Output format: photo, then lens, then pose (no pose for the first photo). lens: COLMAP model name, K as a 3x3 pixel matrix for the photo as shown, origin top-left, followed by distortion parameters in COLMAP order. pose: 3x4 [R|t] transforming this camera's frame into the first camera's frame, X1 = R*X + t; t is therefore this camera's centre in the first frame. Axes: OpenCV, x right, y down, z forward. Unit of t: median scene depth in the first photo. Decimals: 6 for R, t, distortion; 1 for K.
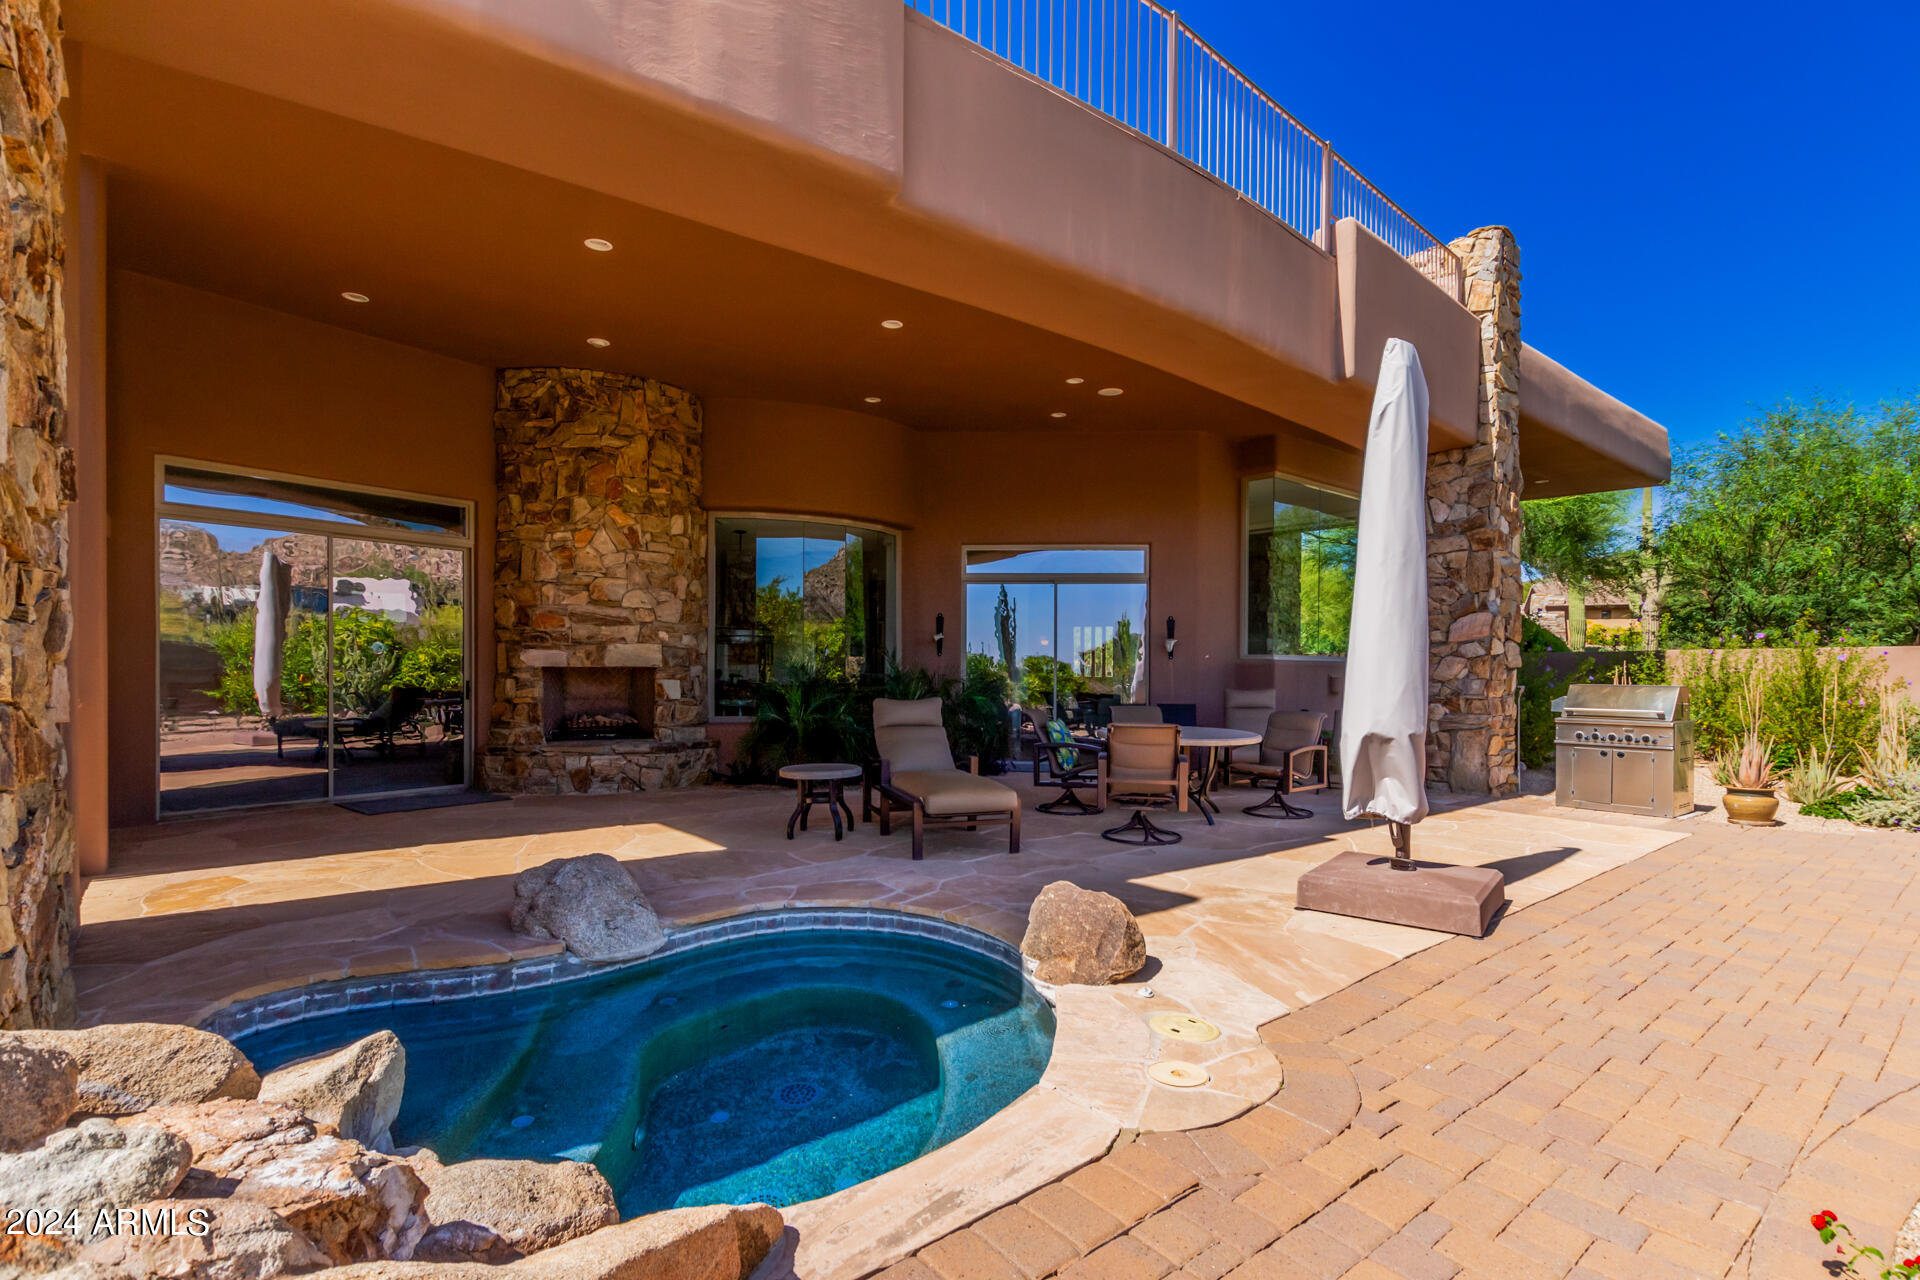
lens RADIAL K [[920.0, 0, 963.2], [0, 920.0, 675.4], [0, 0, 1]] dist [0.001171, -0.000154]
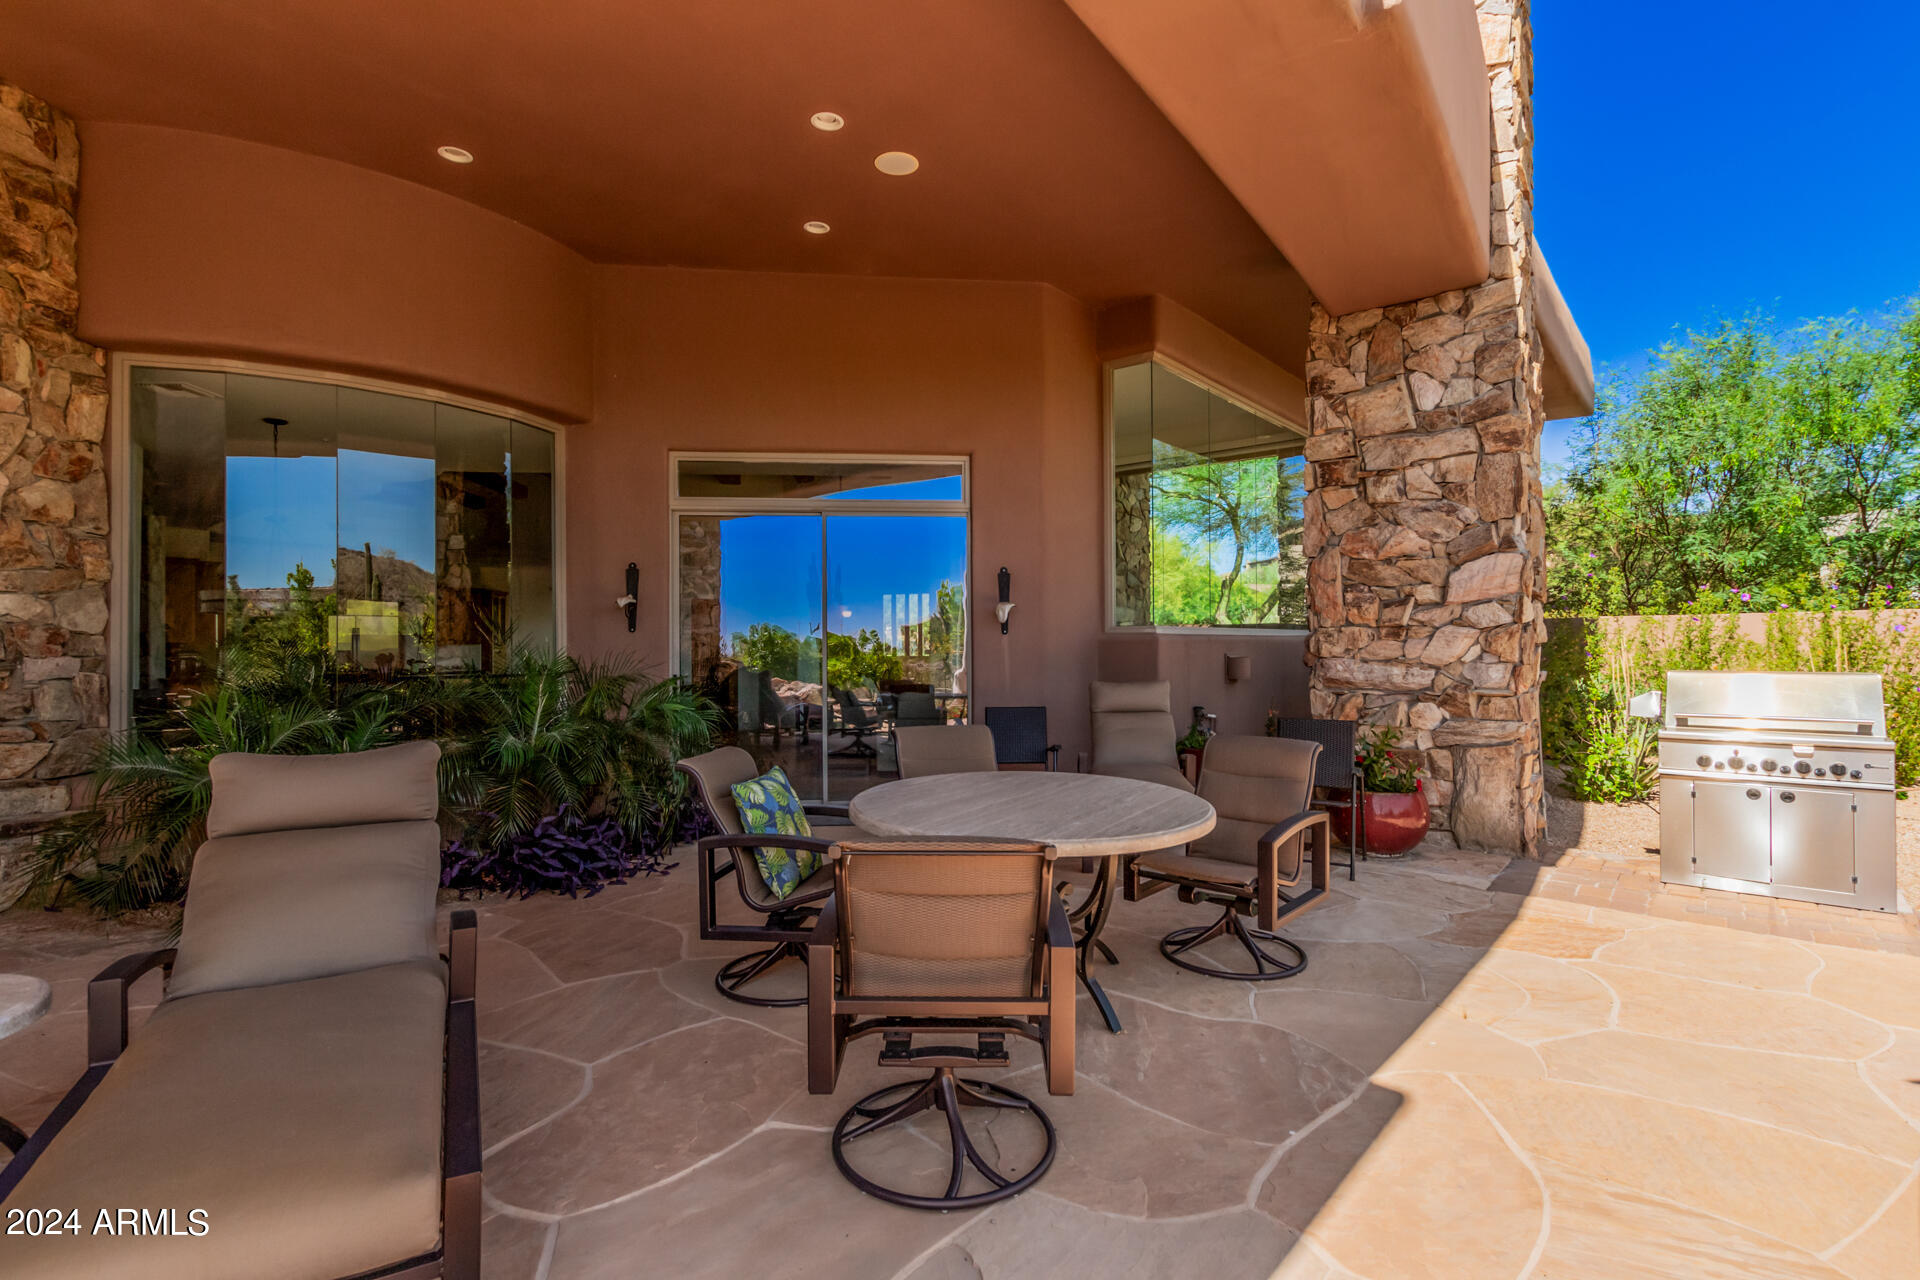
lens RADIAL K [[920.0, 0, 951.4], [0, 920.0, 639.4], [0, 0, 1]] dist [0.001171, -0.000154]
pose [[0.985390, -0.010525, 0.169985, 0.098322], [0.012505, 0.999866, -0.010584, -0.009492], [-0.169851, 0.012555, 0.985390, 0.461019]]
